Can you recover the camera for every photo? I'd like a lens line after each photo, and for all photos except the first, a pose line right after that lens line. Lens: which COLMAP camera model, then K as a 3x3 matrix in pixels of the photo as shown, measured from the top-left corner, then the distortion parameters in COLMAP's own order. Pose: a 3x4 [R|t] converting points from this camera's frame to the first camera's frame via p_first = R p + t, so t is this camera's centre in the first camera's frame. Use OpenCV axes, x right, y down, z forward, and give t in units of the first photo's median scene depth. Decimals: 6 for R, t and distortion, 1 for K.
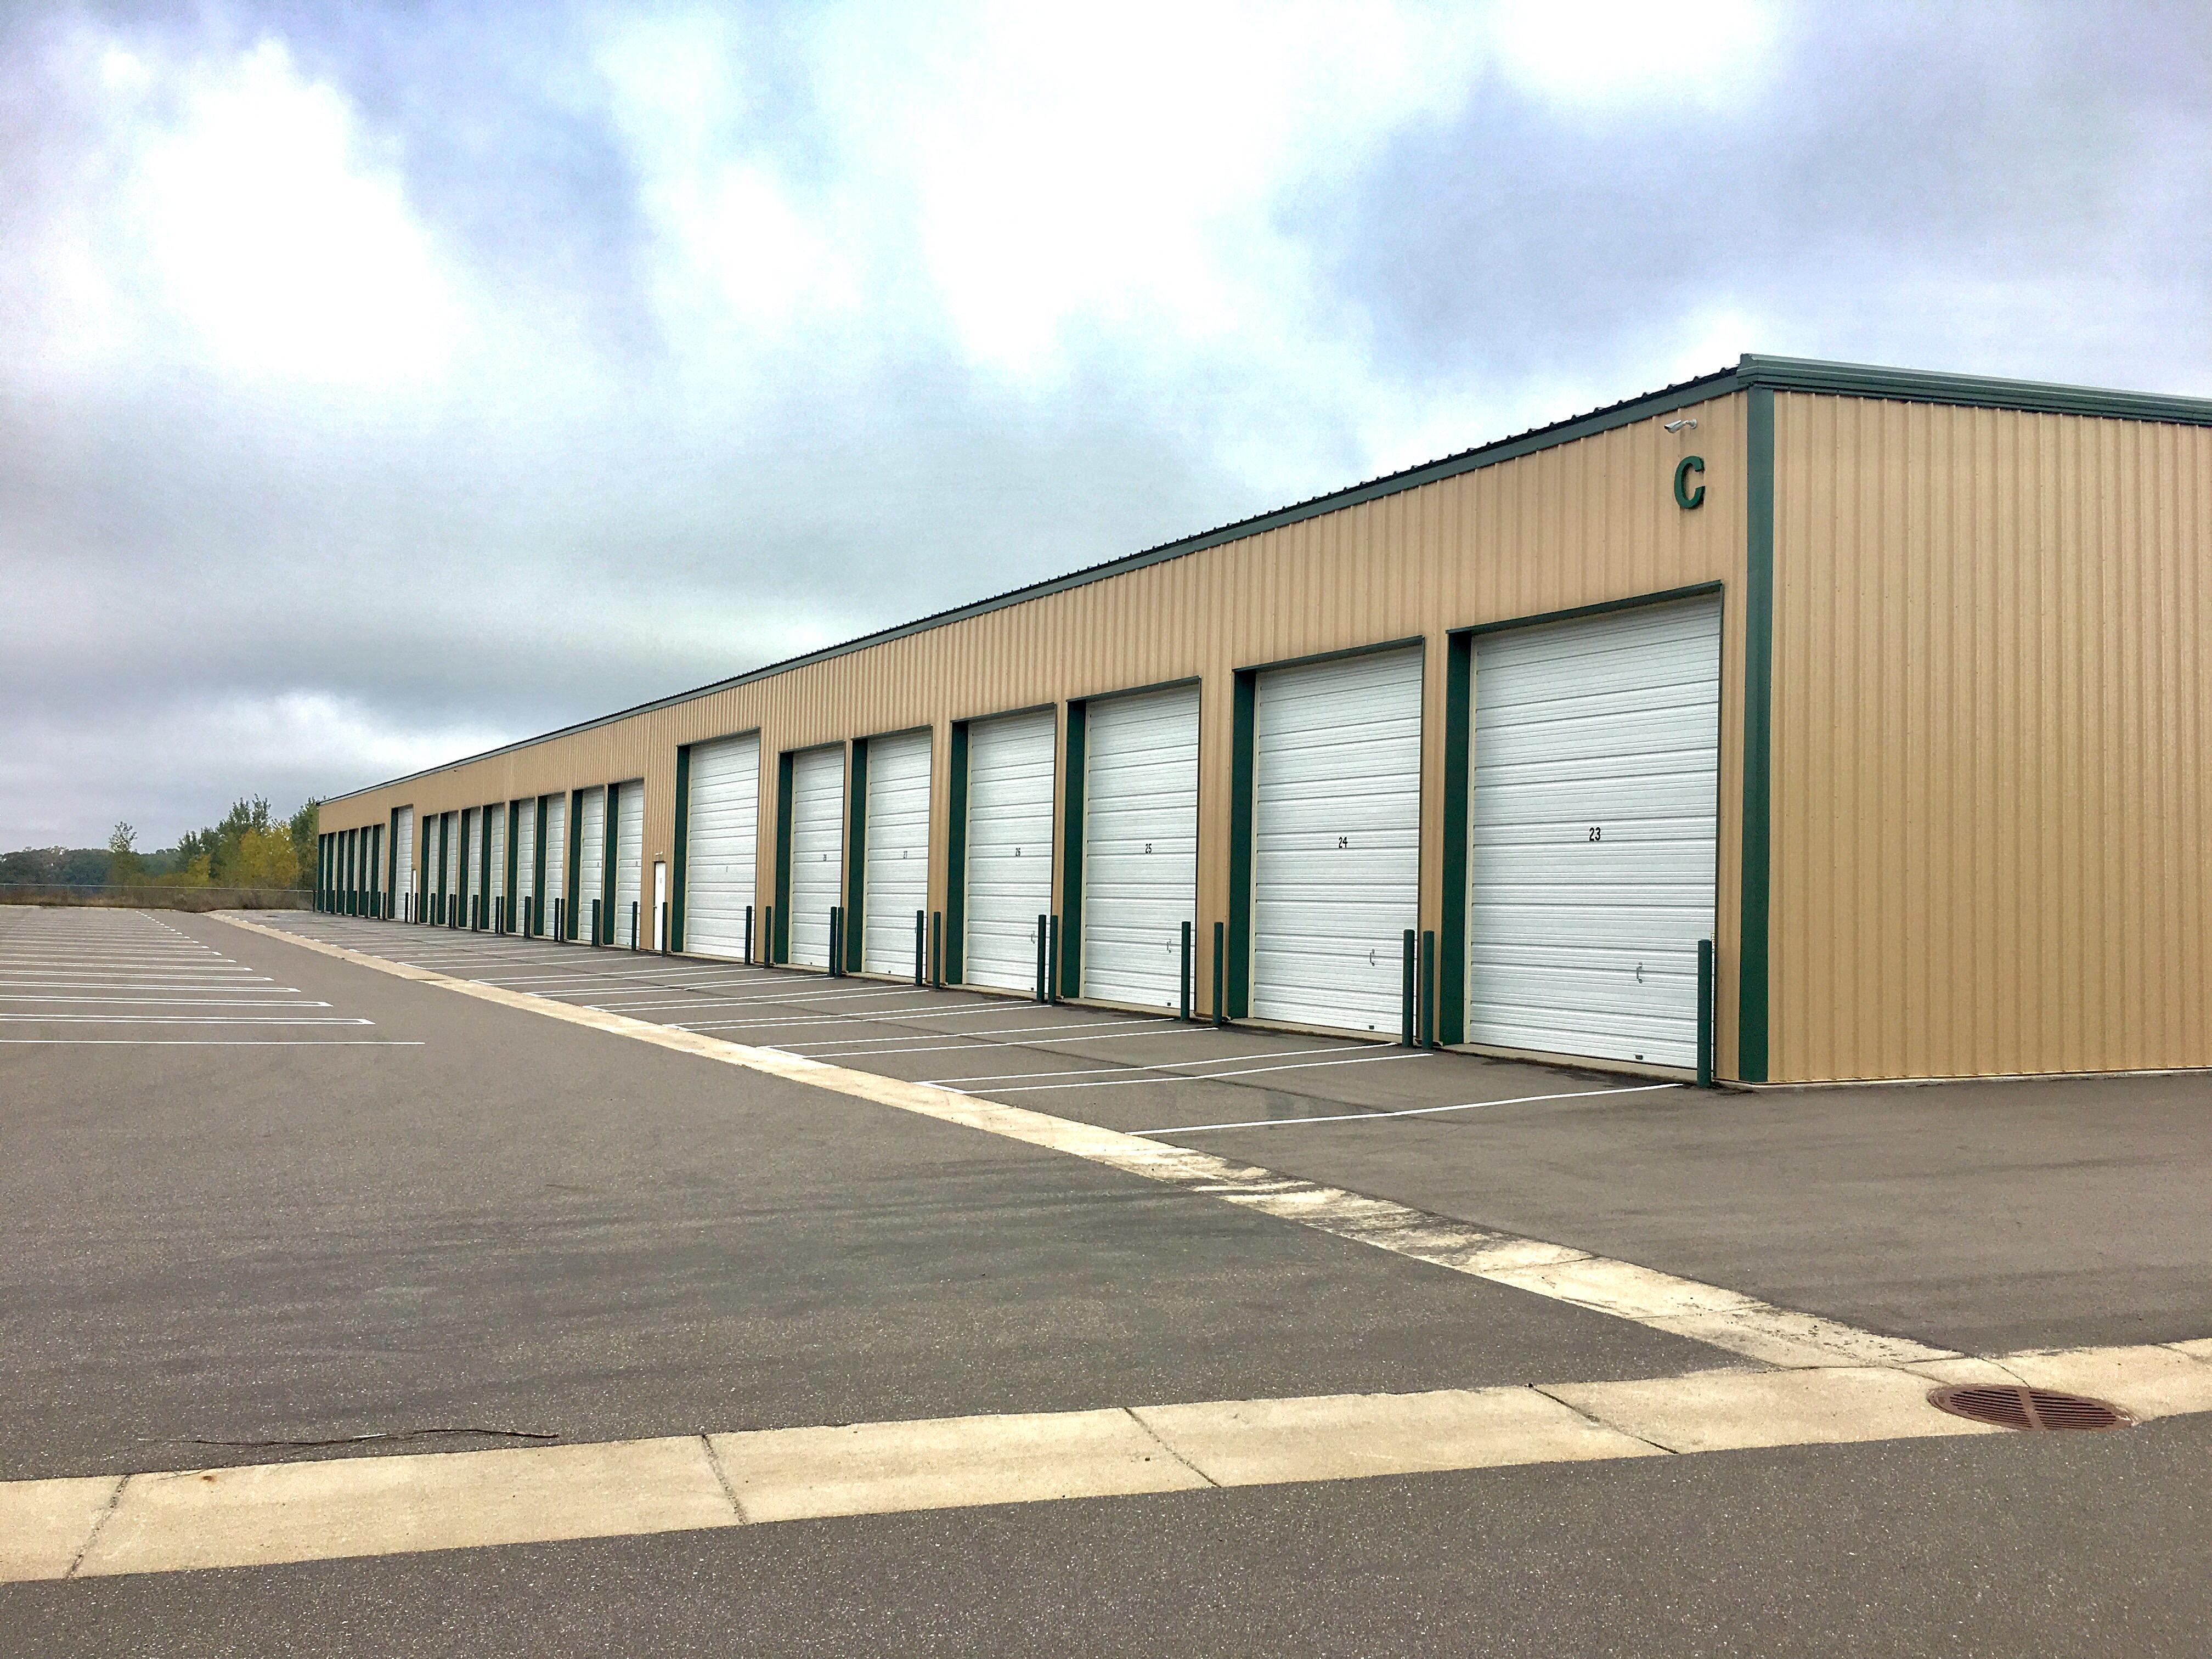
lens RADIAL K [[1887.6, 0, 1091.6], [0, 1887.6, 836.5], [0, 0, 1]] dist [0.069367, -0.116551]
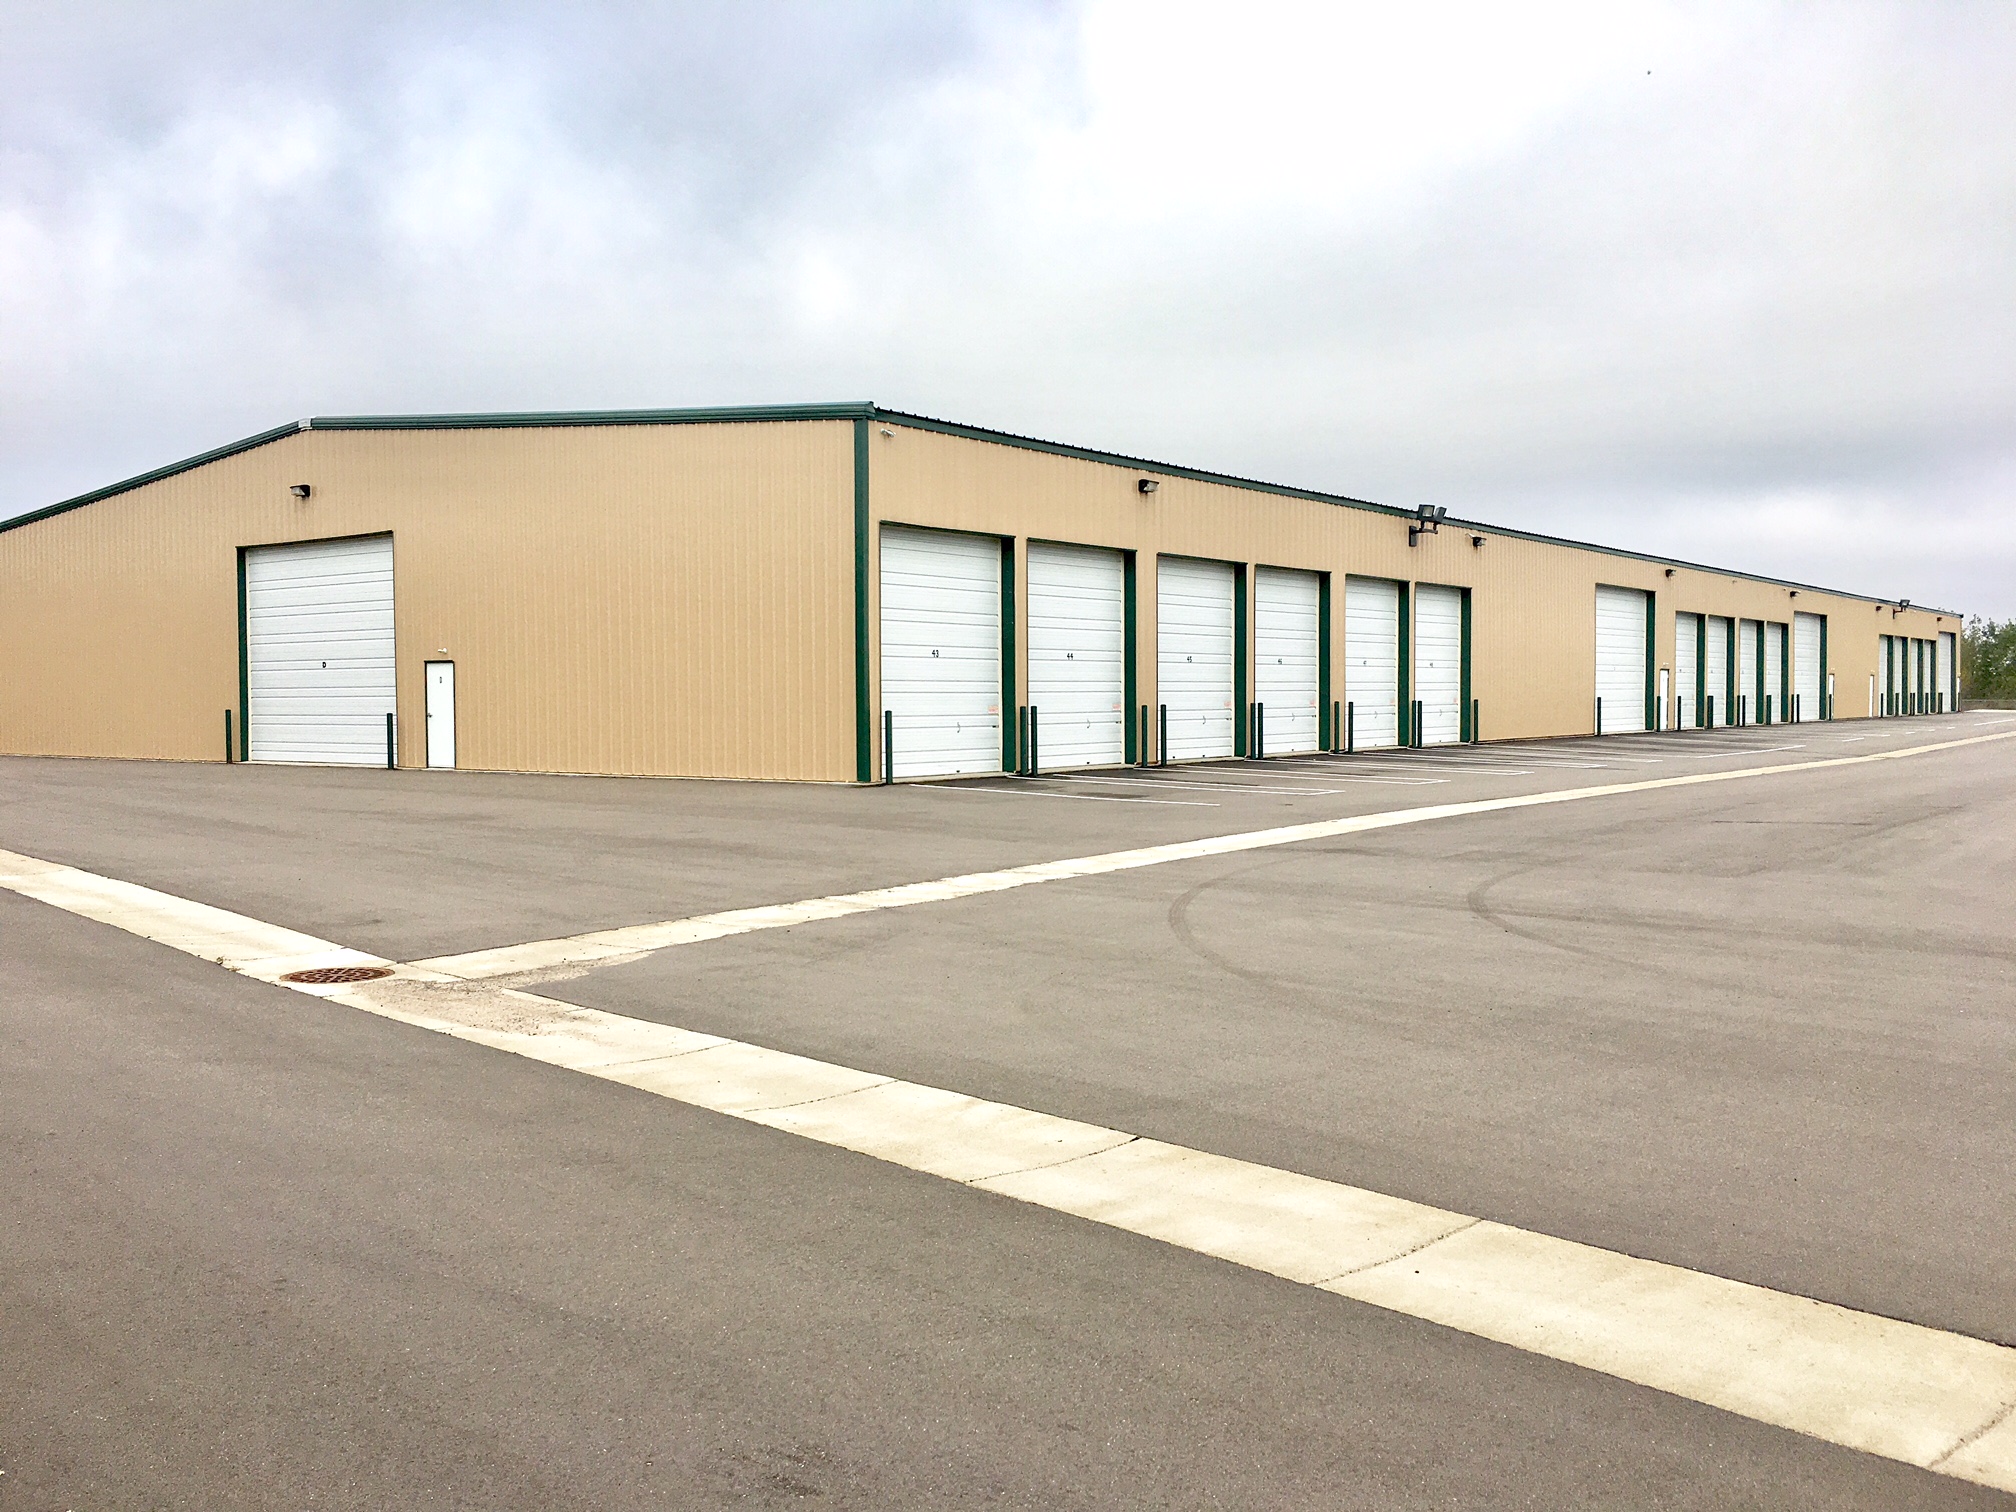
lens RADIAL K [[1720.3, 0, 994.9], [0, 1720.3, 762.3], [0, 0, 1]] dist [0.069367, -0.116551]
pose [[-0.364331, -0.043041, 0.930274, -1.320347], [-0.035793, 0.998840, 0.032195, 0.052087], [-0.930581, -0.021568, -0.365449, 1.643740]]
